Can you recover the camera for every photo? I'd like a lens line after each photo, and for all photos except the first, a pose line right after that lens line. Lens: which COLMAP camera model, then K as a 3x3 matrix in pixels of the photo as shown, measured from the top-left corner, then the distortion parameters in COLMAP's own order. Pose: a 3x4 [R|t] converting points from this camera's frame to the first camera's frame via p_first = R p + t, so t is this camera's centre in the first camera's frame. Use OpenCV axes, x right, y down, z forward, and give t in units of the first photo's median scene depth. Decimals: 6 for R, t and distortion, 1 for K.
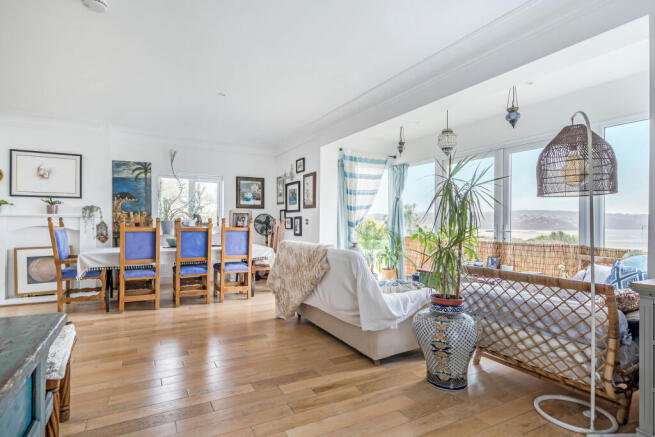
lens RADIAL K [[336.0, 0, 325.5], [0, 336.0, 221.3], [0, 0, 1]] dist [-0.000303, 0.000269]
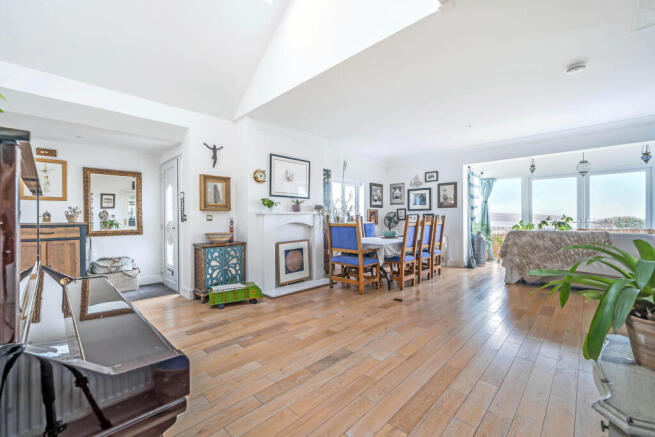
lens RADIAL K [[270.0, 0, 327.5], [0, 270.0, 218.5], [0, 0, 1]] dist [-0.001750, -0.000348]
pose [[0.954215, -0.008858, 0.298990, -0.847935], [0.007898, 0.999959, 0.004421, -0.002934], [-0.299017, -0.001858, 0.954246, 0.075754]]
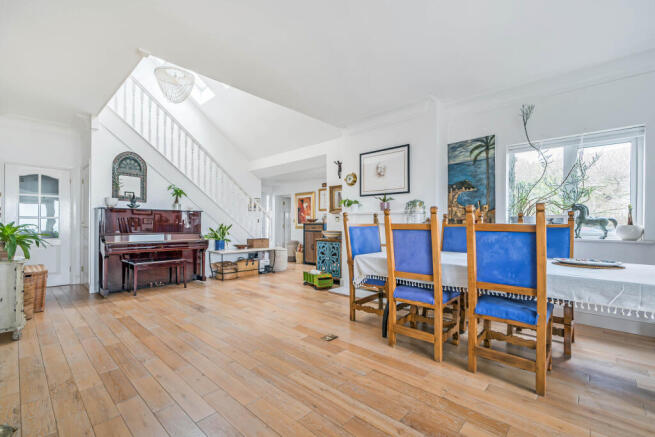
lens RADIAL K [[290.0, 0, 324.8], [0, 290.0, 224.5], [0, 0, 1]] dist [0.000118, -0.000128]
pose [[0.321900, -0.002450, -0.946770, -0.060121], [0.000676, 0.999997, -0.002358, 0.015920], [0.946773, 0.000119, 0.321901, 0.481108]]
